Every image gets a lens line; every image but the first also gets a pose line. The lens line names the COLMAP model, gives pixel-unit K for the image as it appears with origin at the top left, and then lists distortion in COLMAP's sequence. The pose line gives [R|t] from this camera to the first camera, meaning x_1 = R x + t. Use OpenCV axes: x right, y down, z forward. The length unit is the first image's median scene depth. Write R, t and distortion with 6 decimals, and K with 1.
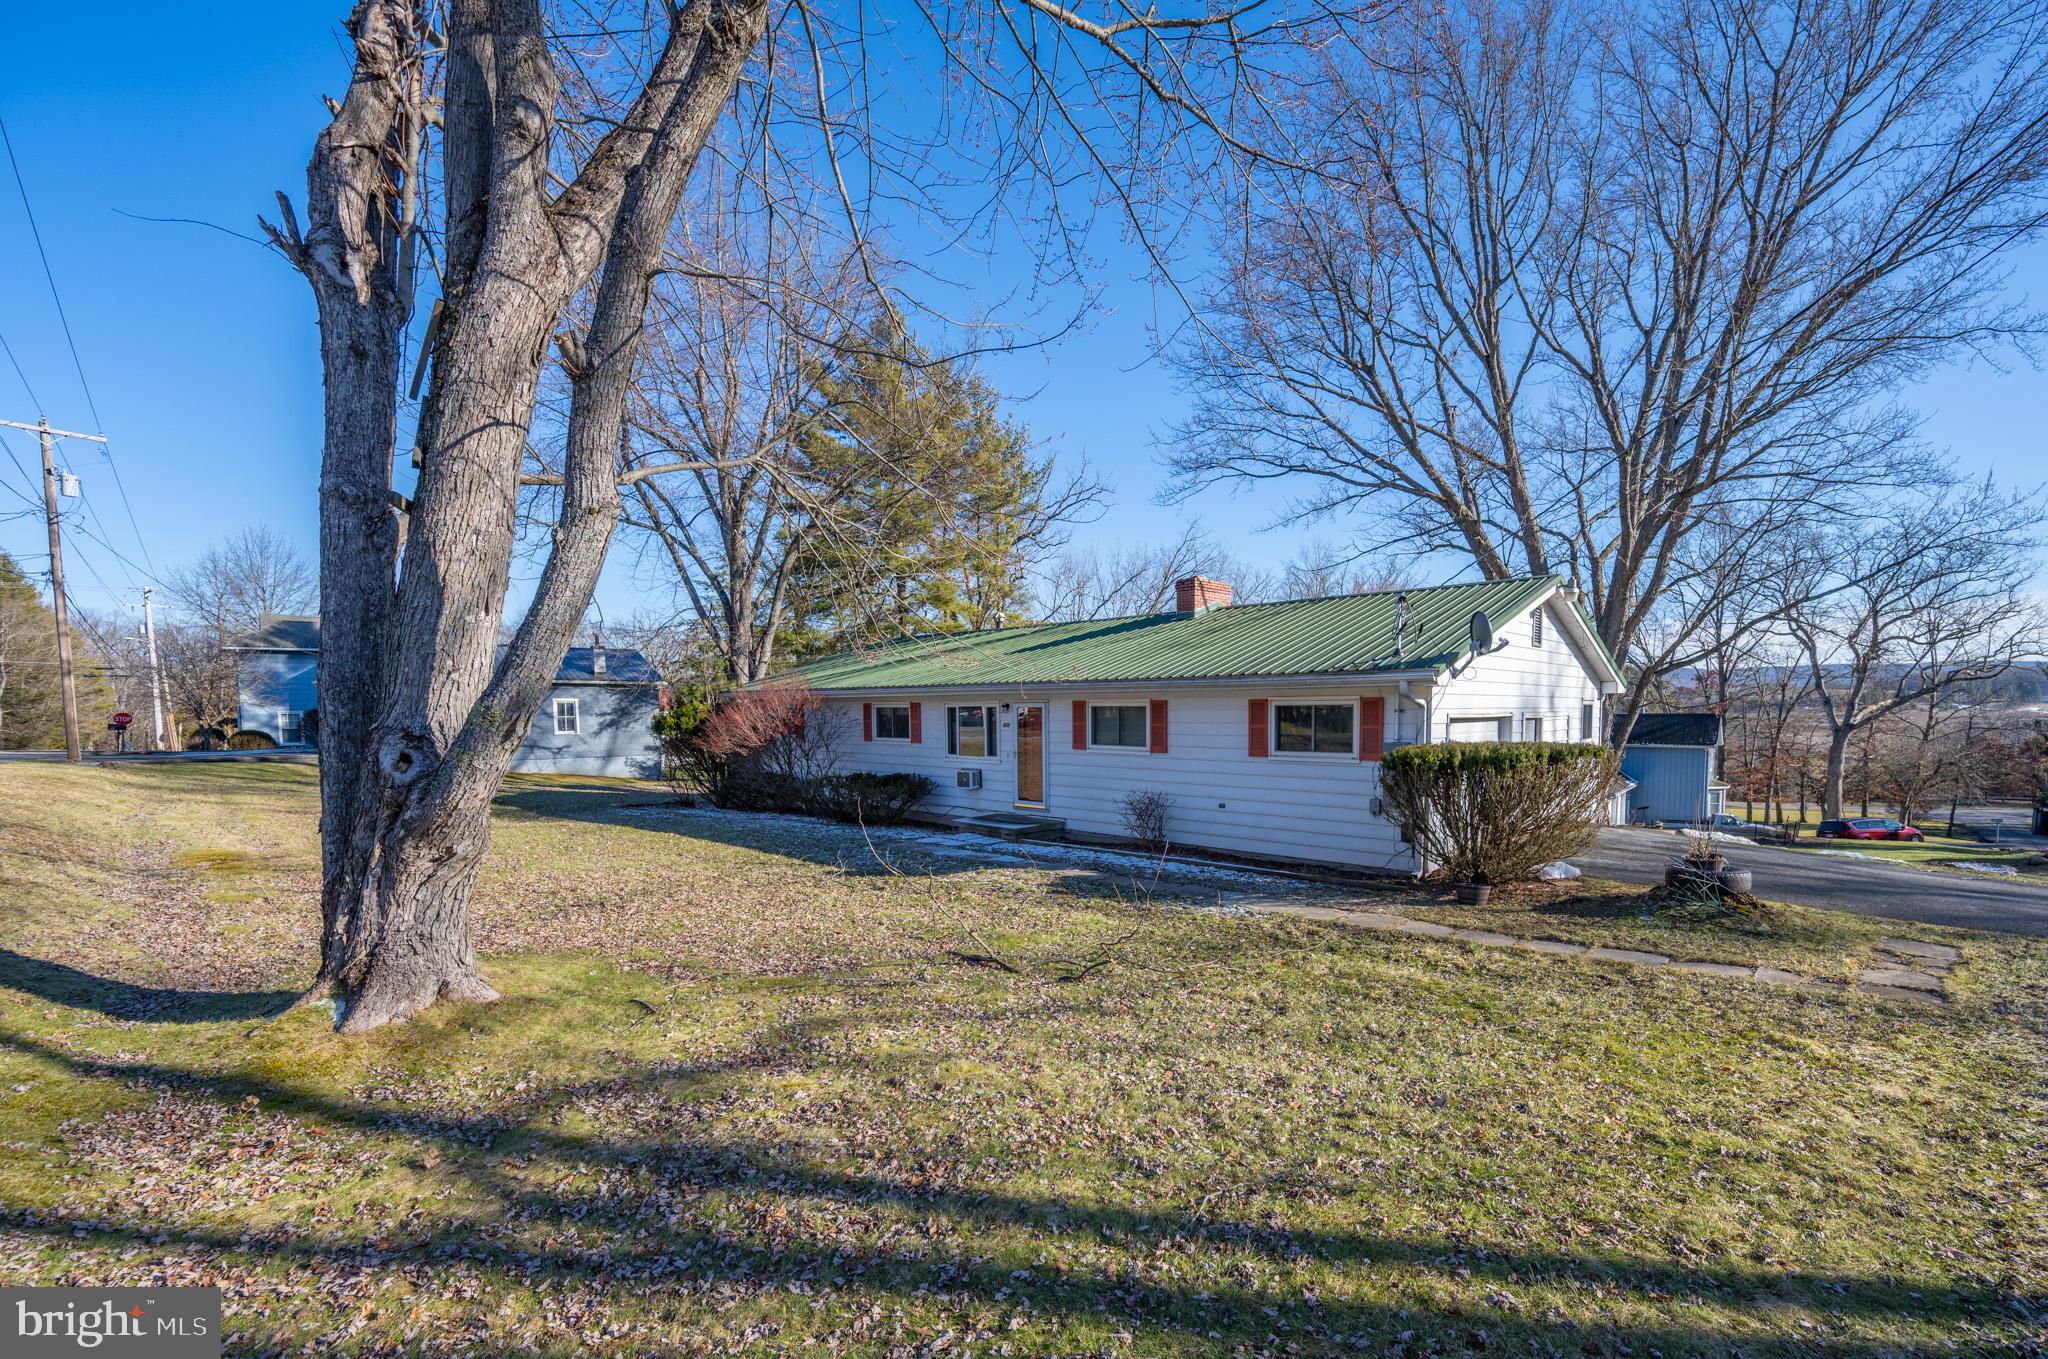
lens RADIAL K [[860.3, 0, 1062.8], [0, 860.3, 717.1], [0, 0, 1]] dist [0.000422, -0.000046]
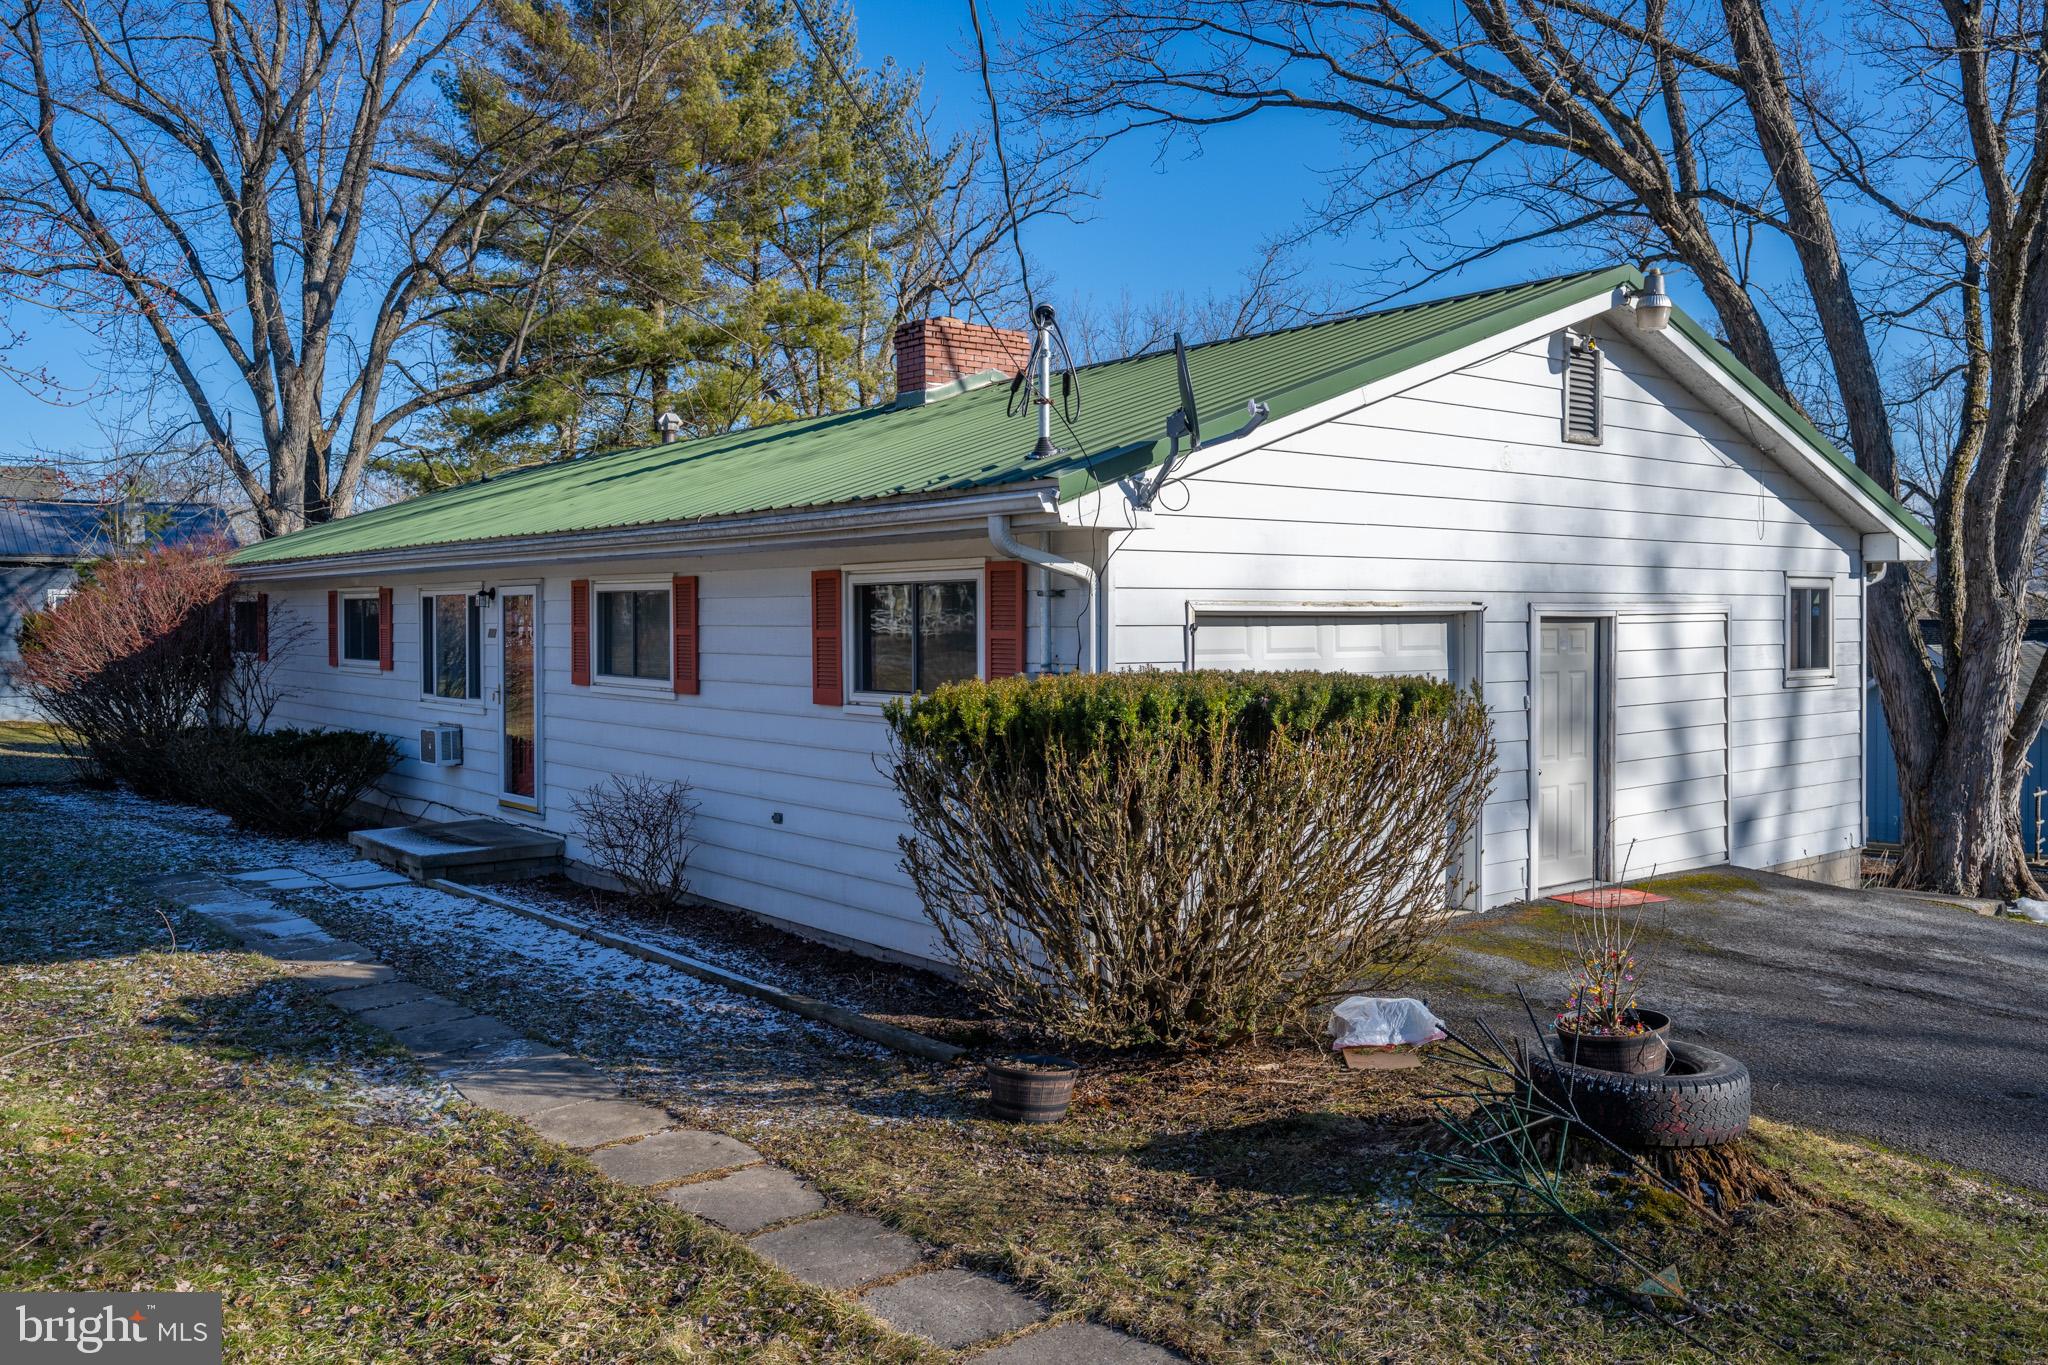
lens RADIAL K [[1464.3, 0, 1023.6], [0, 1464.3, 619.6], [0, 0, 1]] dist [0.022659, 0.000850]
pose [[0.989354, -0.001280, -0.145525, 0.341223], [0.000518, 0.999986, -0.005273, 0.005543], [0.145530, 0.005141, 0.989340, 0.234367]]
